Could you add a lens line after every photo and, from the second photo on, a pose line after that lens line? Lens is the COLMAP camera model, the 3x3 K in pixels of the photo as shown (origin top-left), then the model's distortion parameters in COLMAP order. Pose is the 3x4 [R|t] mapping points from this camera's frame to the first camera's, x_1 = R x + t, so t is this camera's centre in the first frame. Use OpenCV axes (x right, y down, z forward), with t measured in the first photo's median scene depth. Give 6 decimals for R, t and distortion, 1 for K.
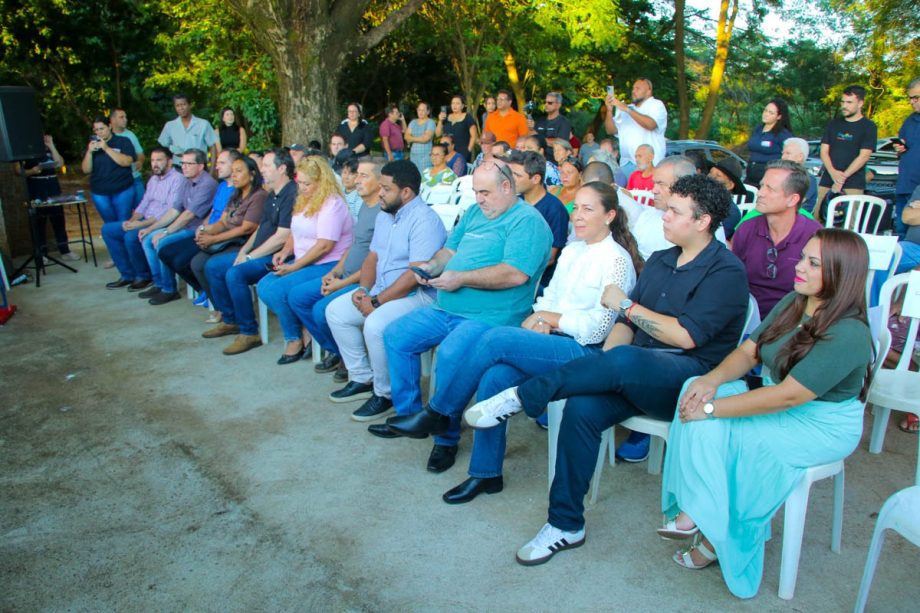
lens RADIAL K [[824.4, 0, 457.4], [0, 824.4, 295.4], [0, 0, 1]] dist [-0.103706, 0.020714]
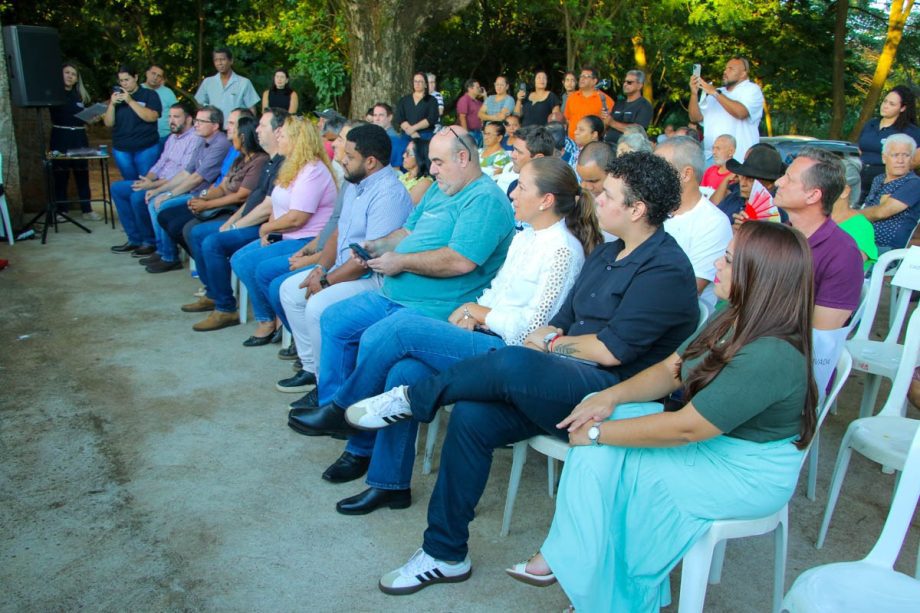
lens RADIAL K [[925.4, 0, 460.0], [0, 925.4, 306.5], [0, 0, 1]] dist [-0.043743, 0.000431]
pose [[0.983928, 0.093033, -0.152413, 0.154037], [-0.092789, 0.995648, 0.008734, 0.009479], [0.152562, 0.005548, 0.988278, 0.030814]]
